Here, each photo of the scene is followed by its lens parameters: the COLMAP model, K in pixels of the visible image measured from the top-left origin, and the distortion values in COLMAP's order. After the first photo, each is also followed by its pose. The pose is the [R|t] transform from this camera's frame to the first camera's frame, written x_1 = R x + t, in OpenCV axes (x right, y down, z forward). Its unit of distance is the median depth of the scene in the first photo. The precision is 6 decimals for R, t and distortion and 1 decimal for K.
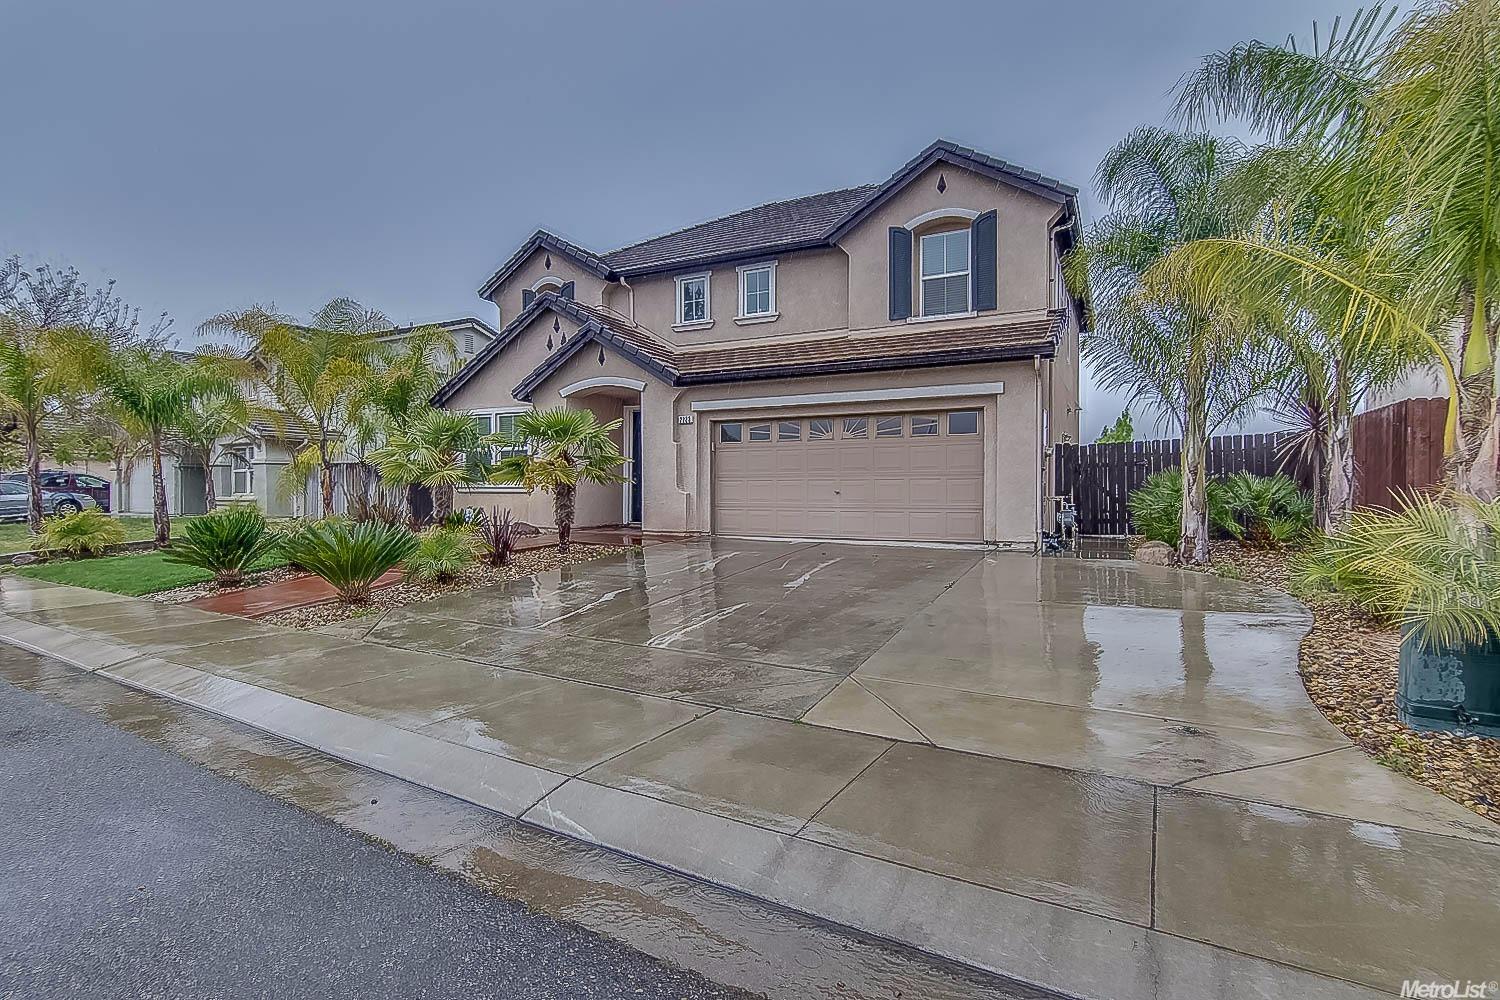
lens RADIAL K [[727.6, 0, 748.7], [0, 727.6, 494.4], [0, 0, 1]] dist [0.000881, 0.000088]
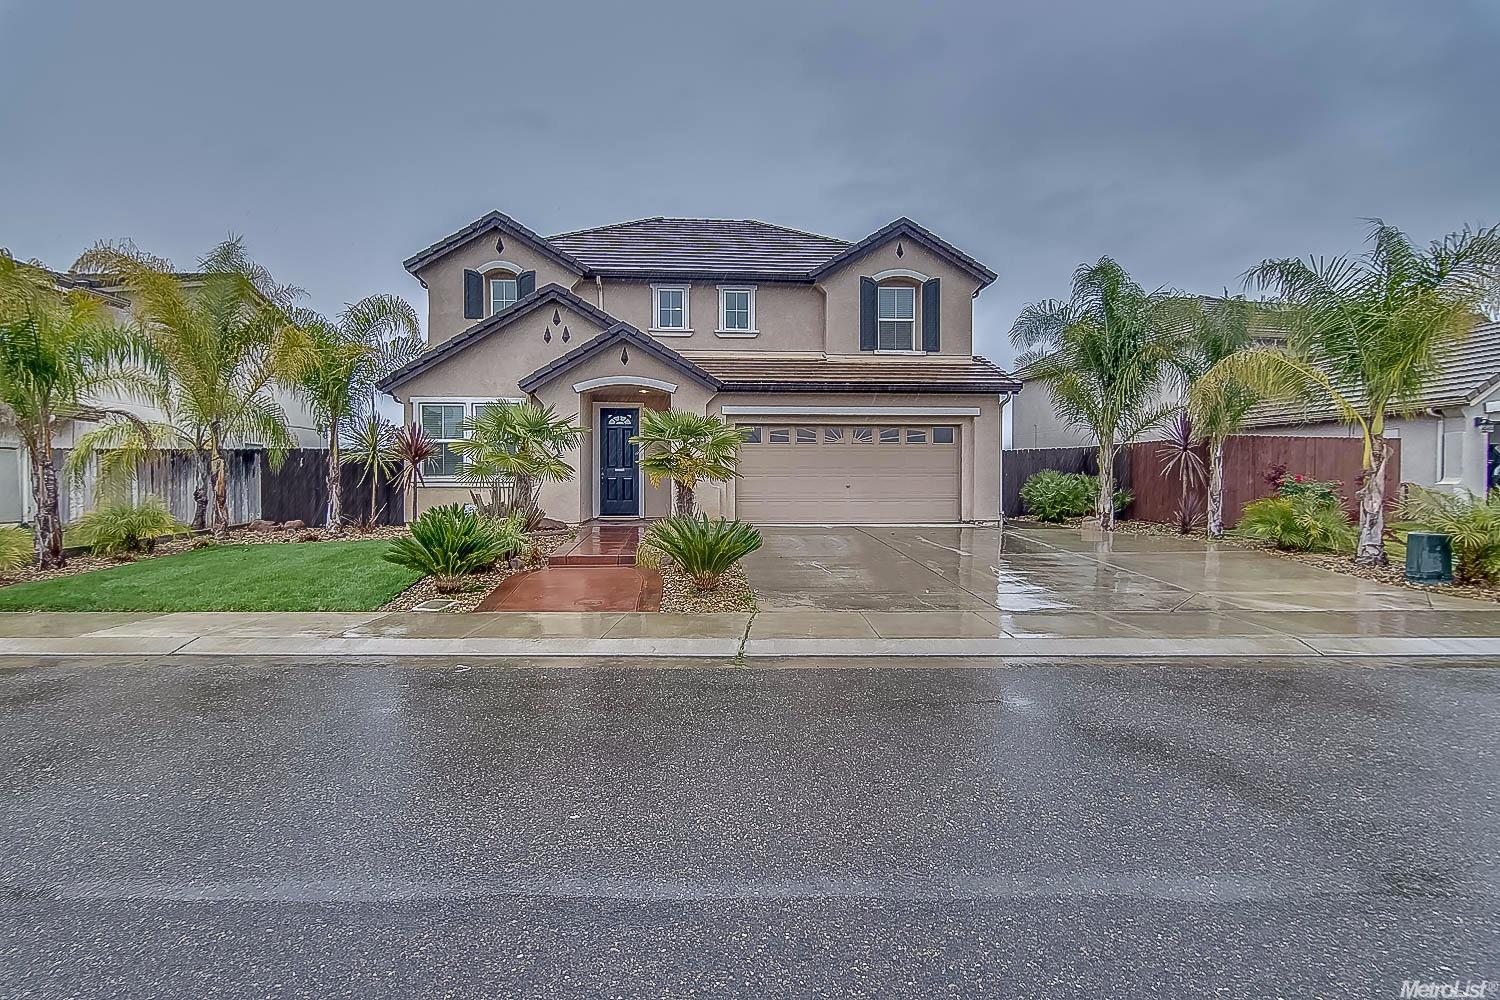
lens RADIAL K [[727.6, 0, 717.1], [0, 727.6, 495.6], [0, 0, 1]] dist [0.000881, 0.000088]
pose [[0.855086, -0.009303, 0.518403, -0.675104], [0.003750, 0.999924, 0.011760, -0.002292], [-0.518473, -0.008112, 0.855056, 0.045992]]
